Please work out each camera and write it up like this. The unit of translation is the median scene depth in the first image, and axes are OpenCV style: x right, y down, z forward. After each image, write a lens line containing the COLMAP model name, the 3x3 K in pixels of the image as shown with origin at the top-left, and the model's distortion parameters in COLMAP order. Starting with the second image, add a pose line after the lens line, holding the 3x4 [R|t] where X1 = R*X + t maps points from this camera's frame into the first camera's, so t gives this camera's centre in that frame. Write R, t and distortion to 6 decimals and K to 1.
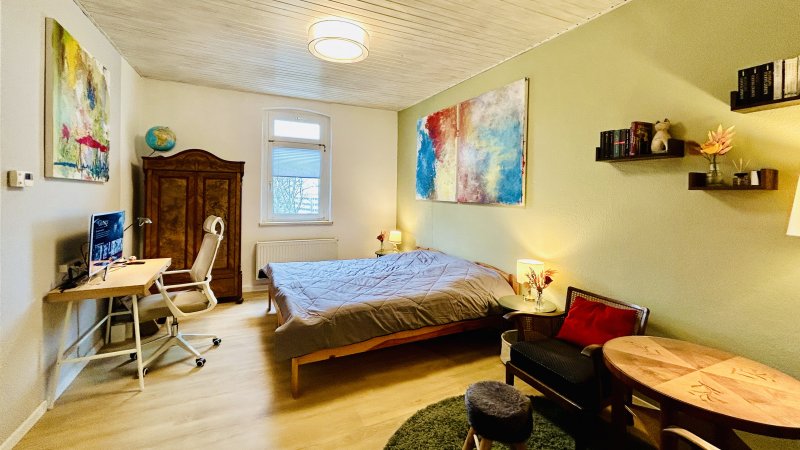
lens RADIAL K [[327.1, 0, 396.7], [0, 327.1, 194.5], [0, 0, 1]] dist [-0.001245, -0.000053]
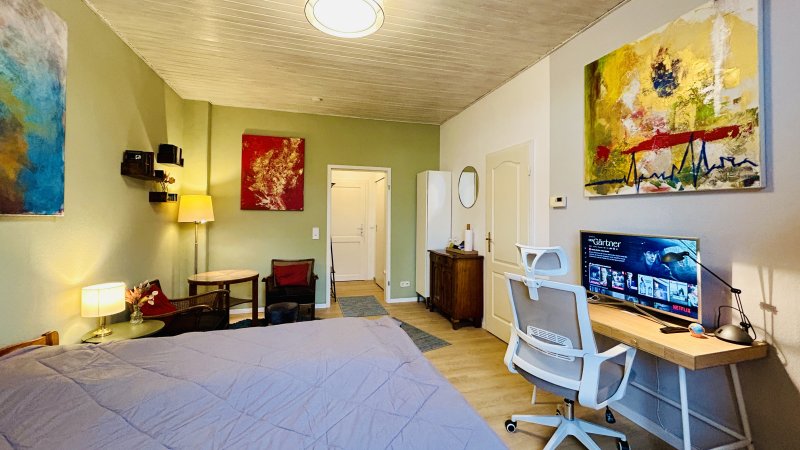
lens RADIAL K [[329.2, 0, 401.4], [0, 329.2, 208.0], [0, 0, 1]] dist [-0.000304, 0.000115]
pose [[-0.988828, -0.018294, 0.147936, -0.379957], [-0.021456, 0.999574, -0.019806, 0.016359], [-0.147510, -0.022759, -0.988799, 1.542511]]
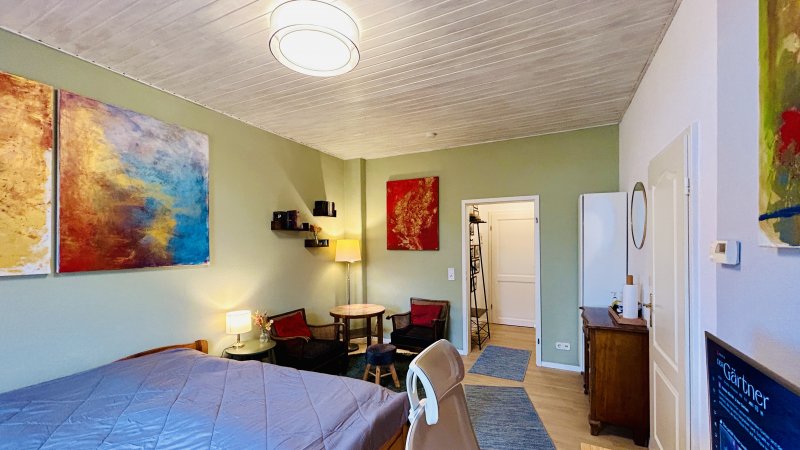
lens RADIAL K [[322.9, 0, 399.8], [0, 322.9, 241.6], [0, 0, 1]] dist [-0.000467, -0.000014]
pose [[-0.625070, -0.007548, 0.780532, -0.730881], [-0.000794, 0.999959, 0.009034, -0.043783], [-0.780568, 0.005027, -0.625050, 1.153412]]
